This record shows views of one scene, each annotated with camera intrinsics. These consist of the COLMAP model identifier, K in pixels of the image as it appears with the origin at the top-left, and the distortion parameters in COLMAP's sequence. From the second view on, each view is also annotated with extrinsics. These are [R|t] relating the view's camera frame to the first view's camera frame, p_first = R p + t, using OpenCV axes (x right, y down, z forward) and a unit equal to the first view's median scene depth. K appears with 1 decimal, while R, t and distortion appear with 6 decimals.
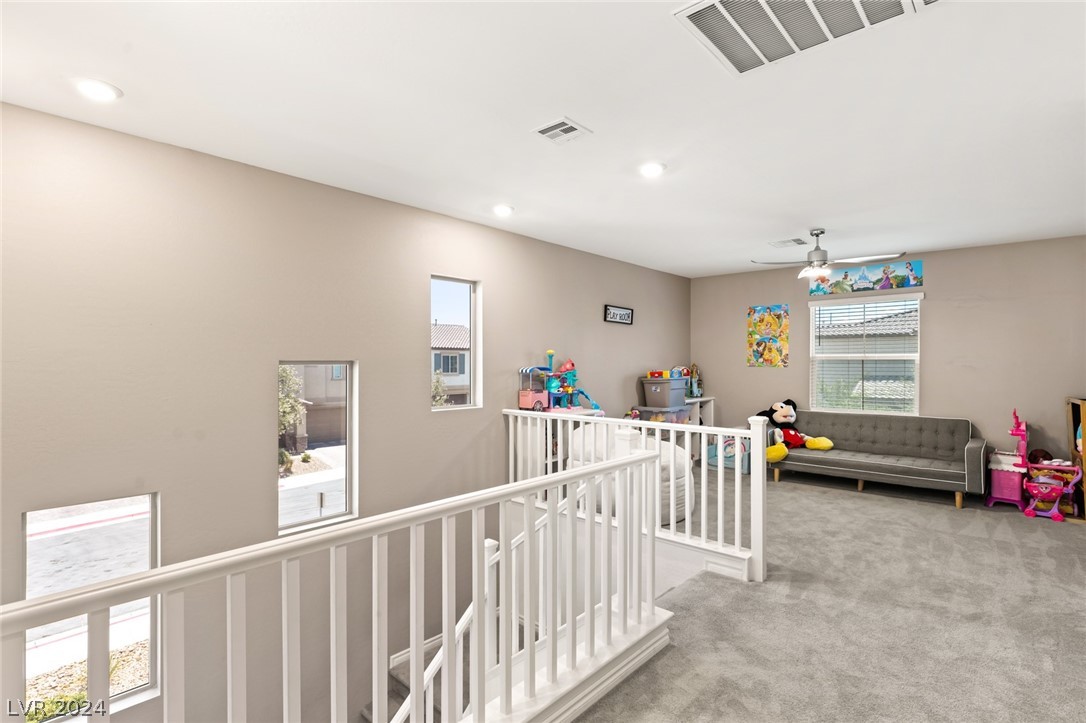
lens RADIAL K [[520.4, 0, 538.4], [0, 520.4, 362.7], [0, 0, 1]] dist [-0.011757, 0.004764]
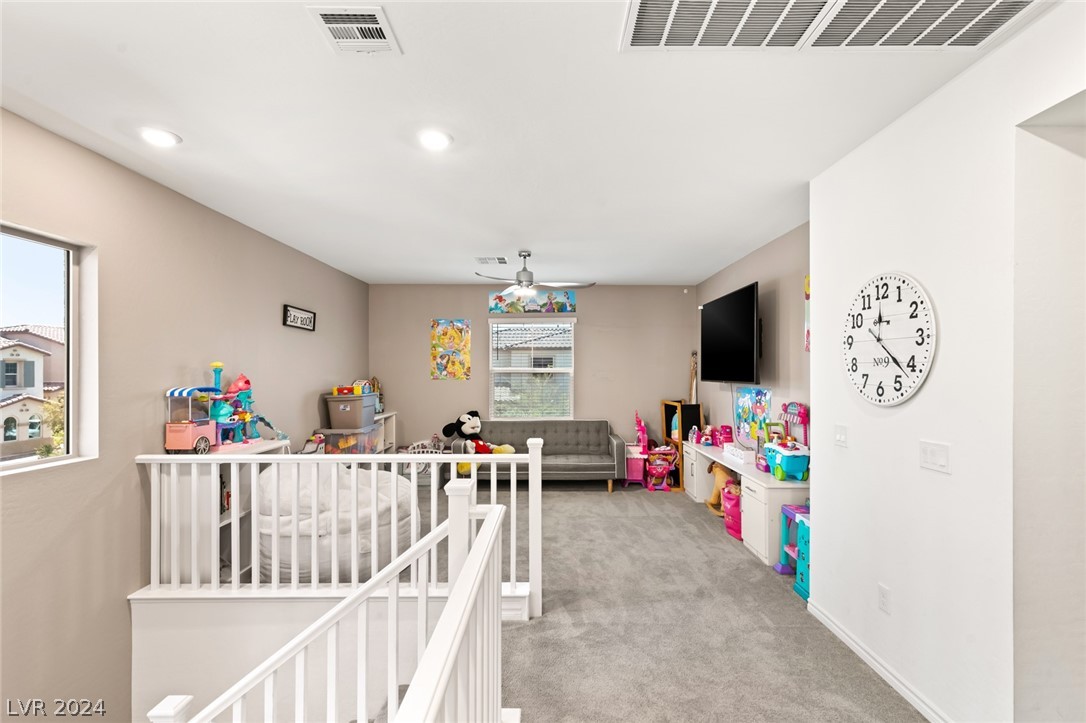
lens RADIAL K [[498.9, 0, 549.1], [0, 498.9, 368.6], [0, 0, 1]] dist [0.013823, -0.005286]
pose [[0.737461, 0.001843, 0.675387, -0.113108], [0.001412, 0.999990, -0.004270, -0.013415], [-0.675388, 0.004103, 0.737451, 0.215414]]
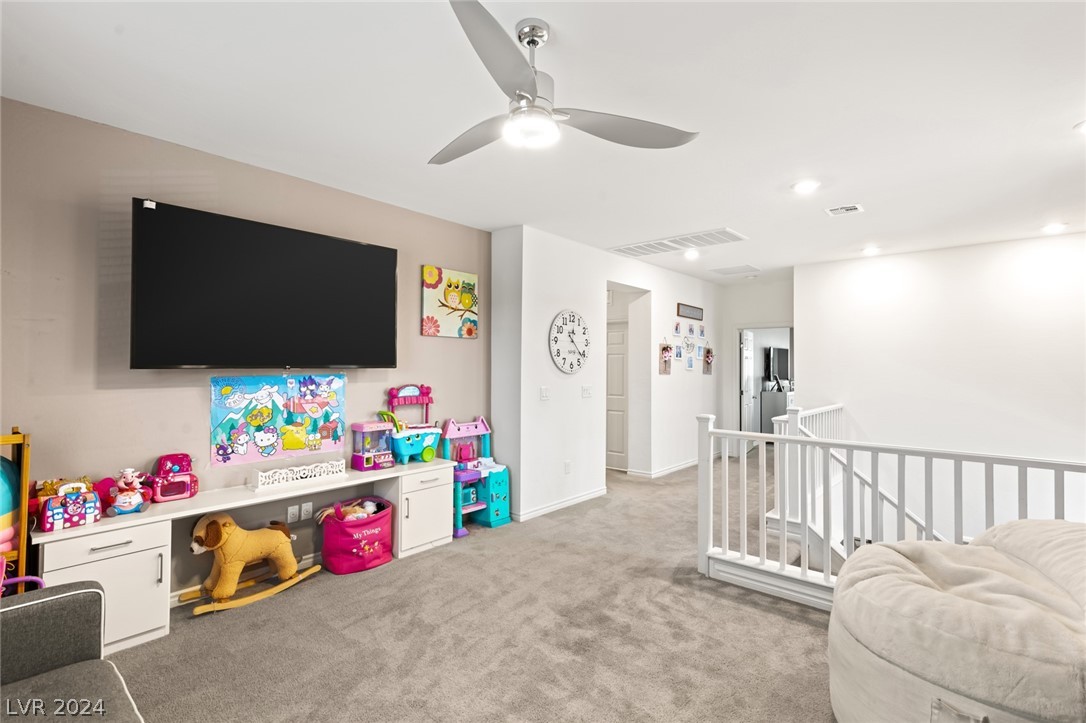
lens RADIAL K [[498.9, 0, 549.4], [0, 498.9, 361.8], [0, 0, 1]] dist [0.013823, -0.005286]
pose [[-0.999746, -0.002137, -0.022445, 0.423542], [-0.001838, 0.999909, -0.013341, 0.007804], [0.022471, -0.013297, -0.999659, 1.187622]]
